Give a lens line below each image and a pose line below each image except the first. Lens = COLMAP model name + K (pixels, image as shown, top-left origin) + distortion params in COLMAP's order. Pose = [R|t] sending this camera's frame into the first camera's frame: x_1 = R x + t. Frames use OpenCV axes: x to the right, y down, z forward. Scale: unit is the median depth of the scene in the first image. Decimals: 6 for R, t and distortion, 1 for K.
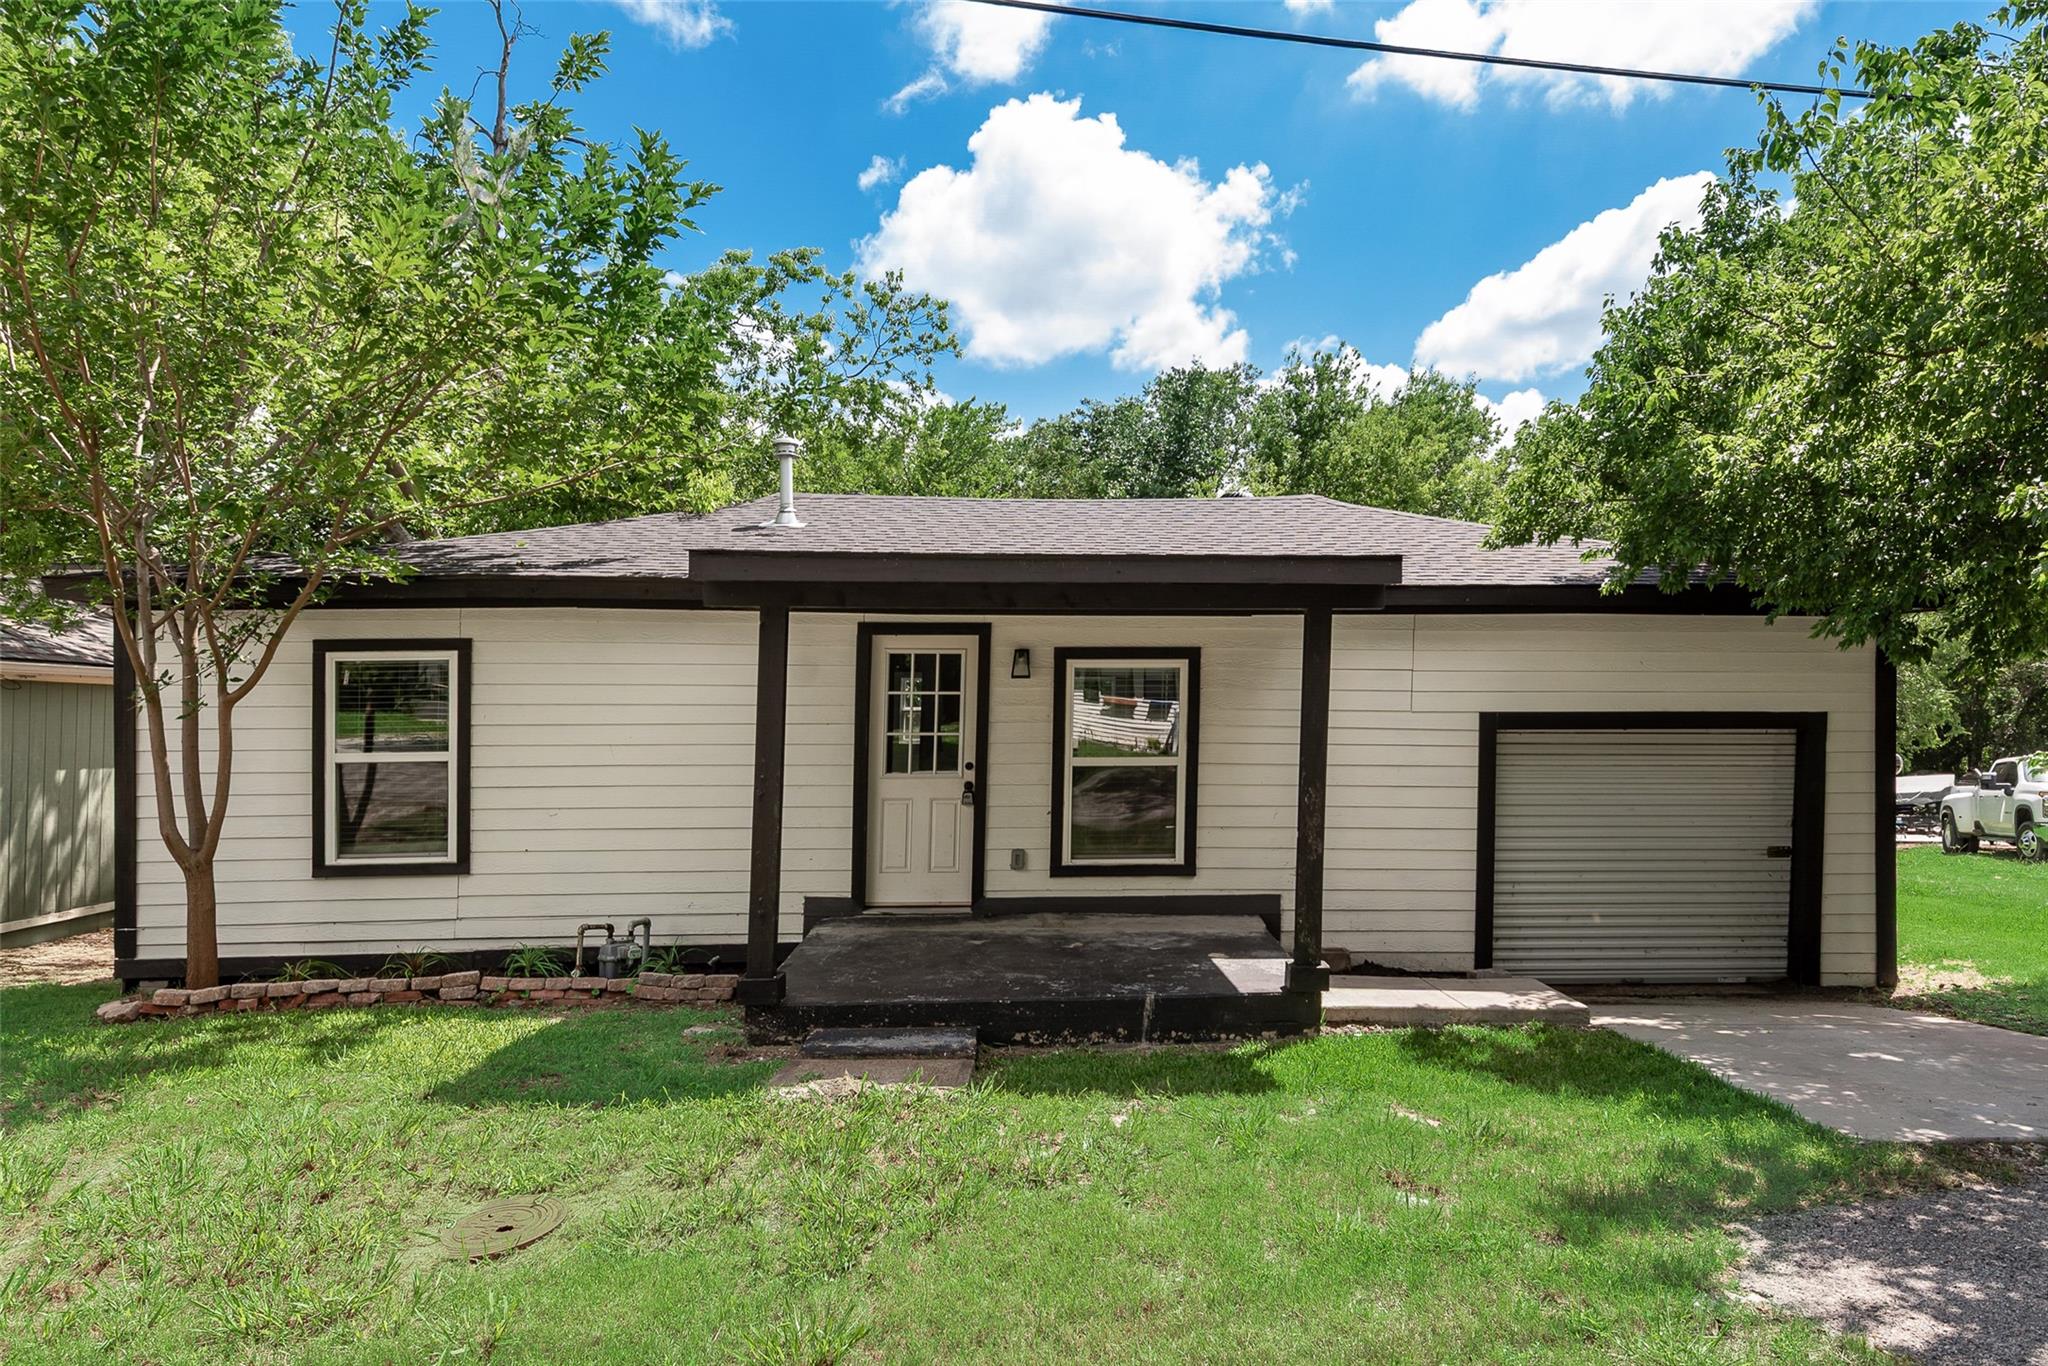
lens RADIAL K [[793.9, 0, 1023.8], [0, 793.9, 692.5], [0, 0, 1]] dist [0.005291, -0.000366]
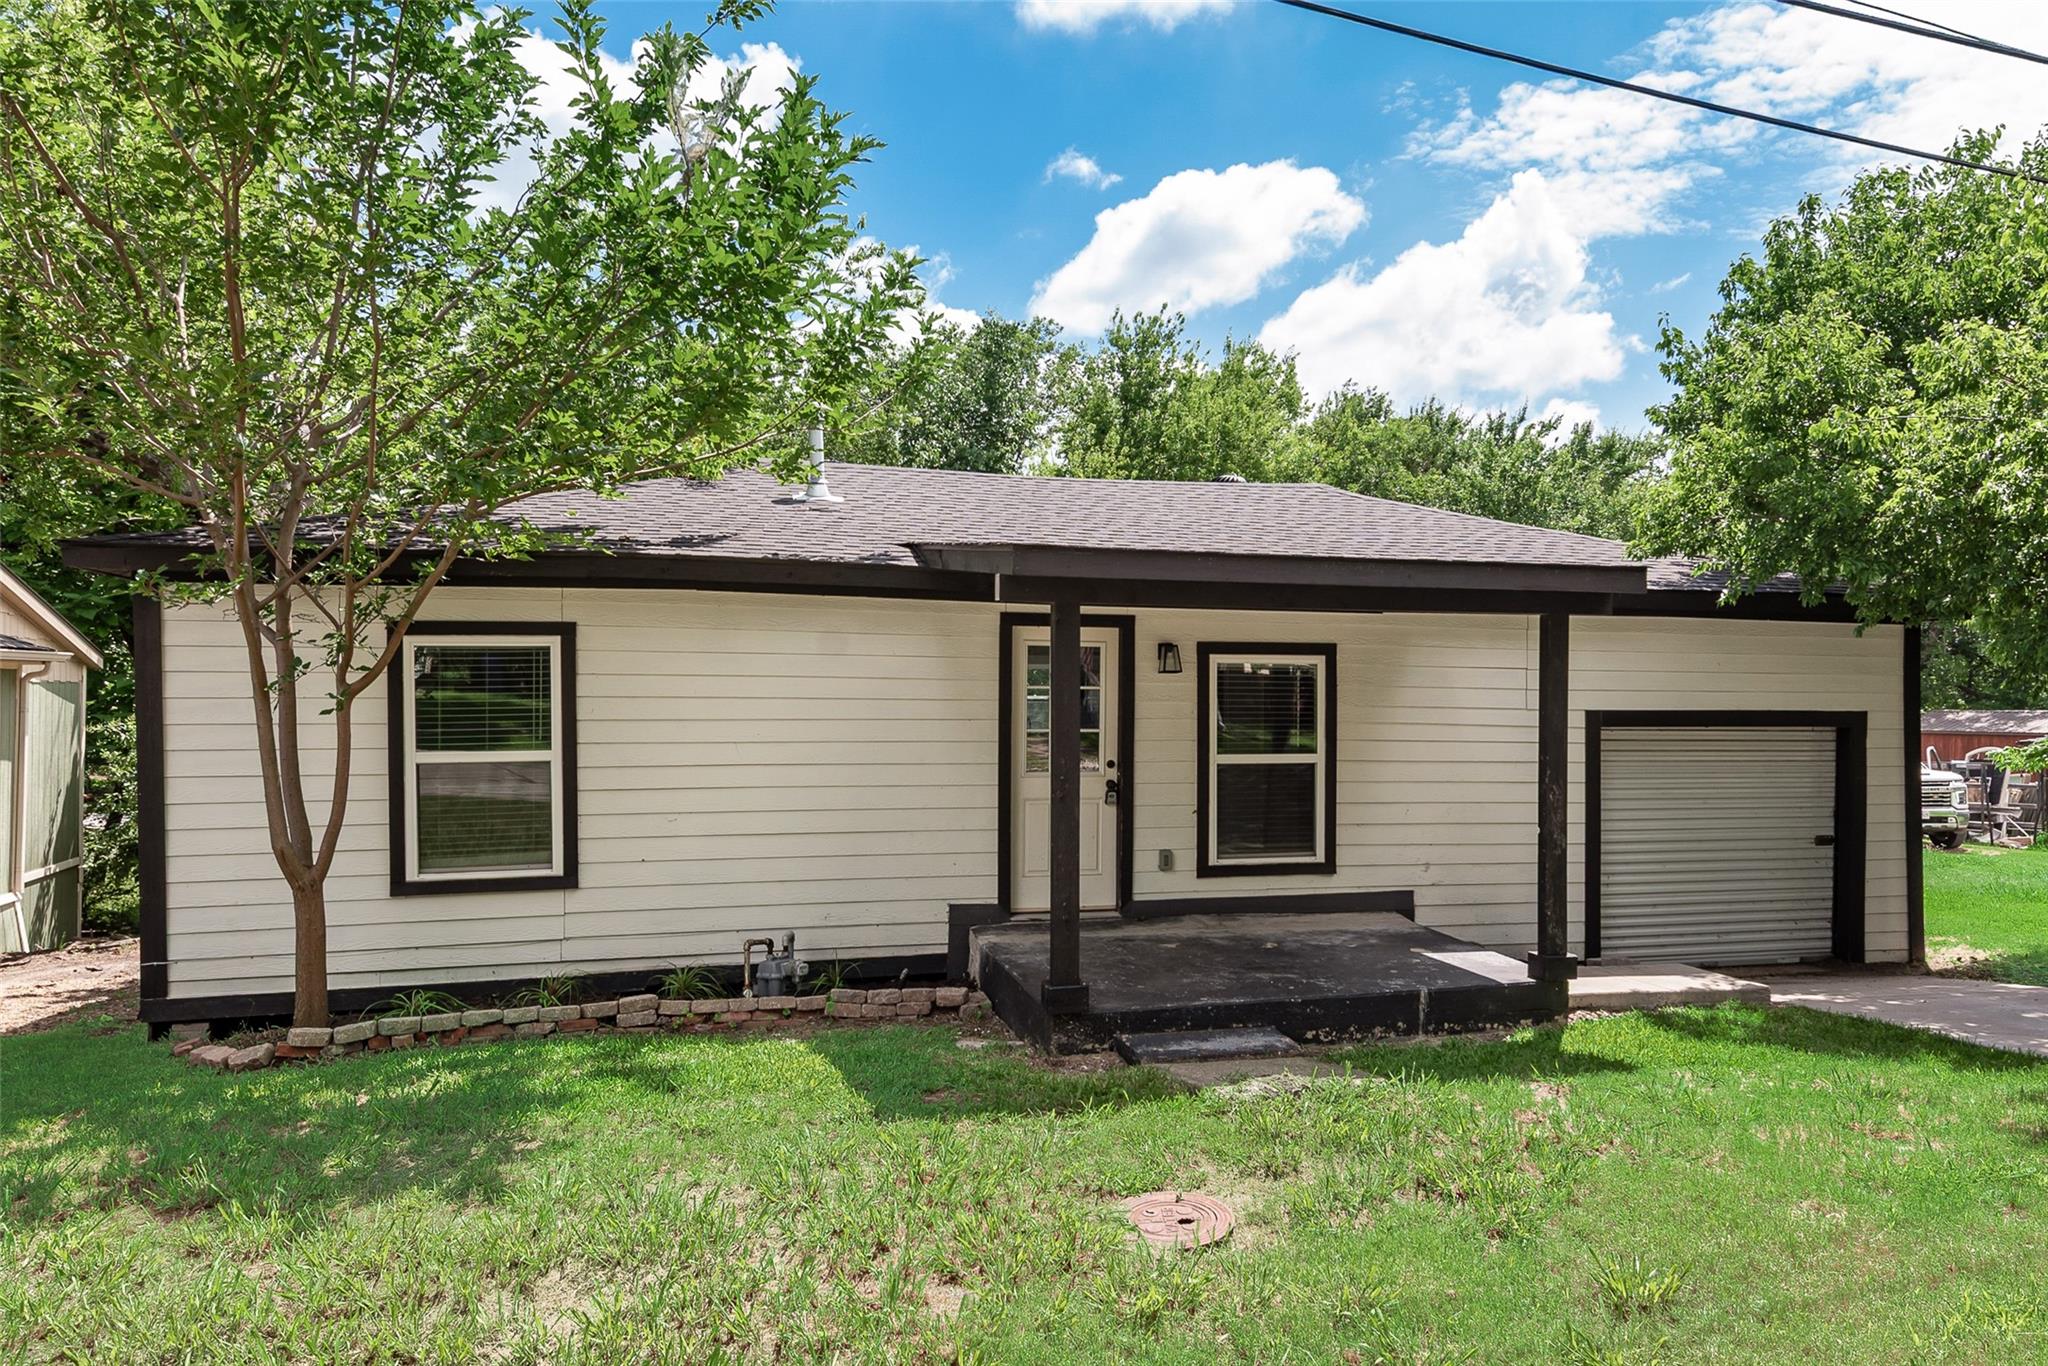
lens RADIAL K [[860.1, 0, 1024.8], [0, 860.1, 676.3], [0, 0, 1]] dist [0.003818, -0.000036]
pose [[0.990994, 0.009759, 0.133550, -0.332823], [-0.008622, 0.999921, -0.009095, -0.003266], [-0.133628, 0.007862, 0.991000, -0.019330]]
